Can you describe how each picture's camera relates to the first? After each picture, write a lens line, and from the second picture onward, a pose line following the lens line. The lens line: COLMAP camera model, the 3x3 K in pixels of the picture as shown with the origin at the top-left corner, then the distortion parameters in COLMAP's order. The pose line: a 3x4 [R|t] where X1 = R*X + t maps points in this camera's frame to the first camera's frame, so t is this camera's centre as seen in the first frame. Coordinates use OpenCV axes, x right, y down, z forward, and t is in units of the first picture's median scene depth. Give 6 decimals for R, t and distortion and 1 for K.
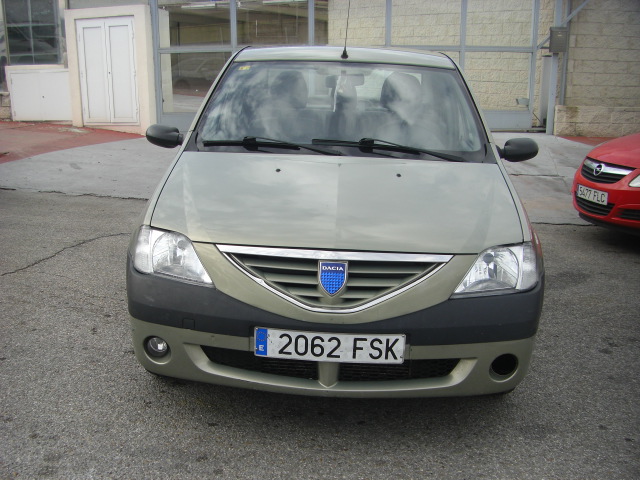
lens RADIAL K [[723.0, 0, 295.4], [0, 723.0, 299.1], [0, 0, 1]] dist [-0.182033, 0.099678]
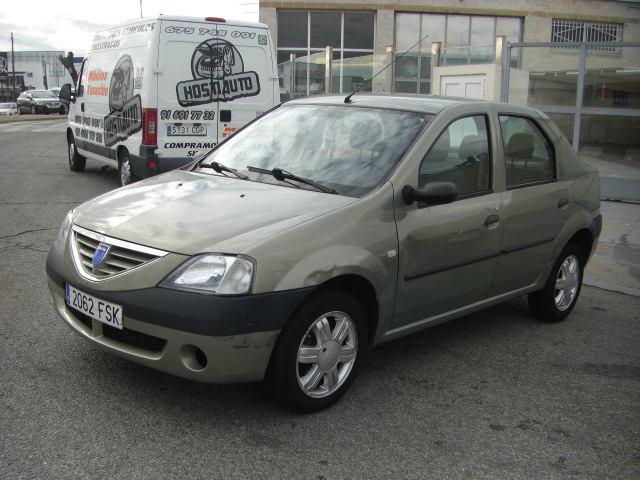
lens RADIAL K [[723.0, 0, 295.4], [0, 723.0, 299.1], [0, 0, 1]] dist [-0.182033, 0.099678]
pose [[0.760465, 0.181672, -0.623449, 1.155194], [-0.232641, 0.972563, -0.000366, -0.033838], [0.606277, 0.145318, 0.781864, 0.186350]]
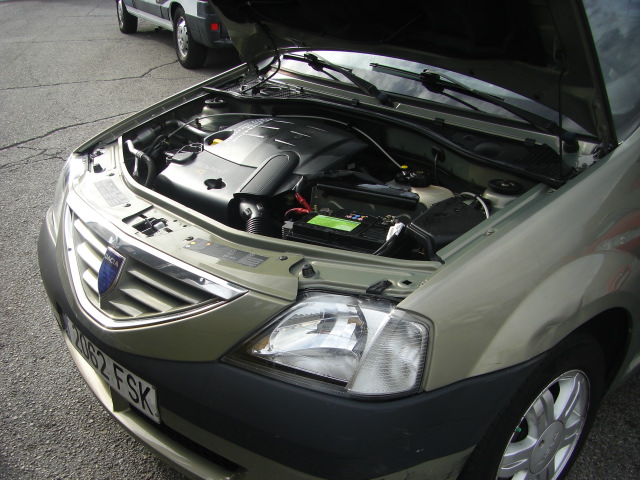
lens RADIAL K [[723.0, 0, 295.4], [0, 723.0, 299.1], [0, 0, 1]] dist [-0.182033, 0.099678]
pose [[0.699167, 0.301763, -0.648155, 0.628533], [-0.198035, 0.952831, 0.229990, -0.198251], [0.686985, -0.032444, 0.725947, 0.604633]]
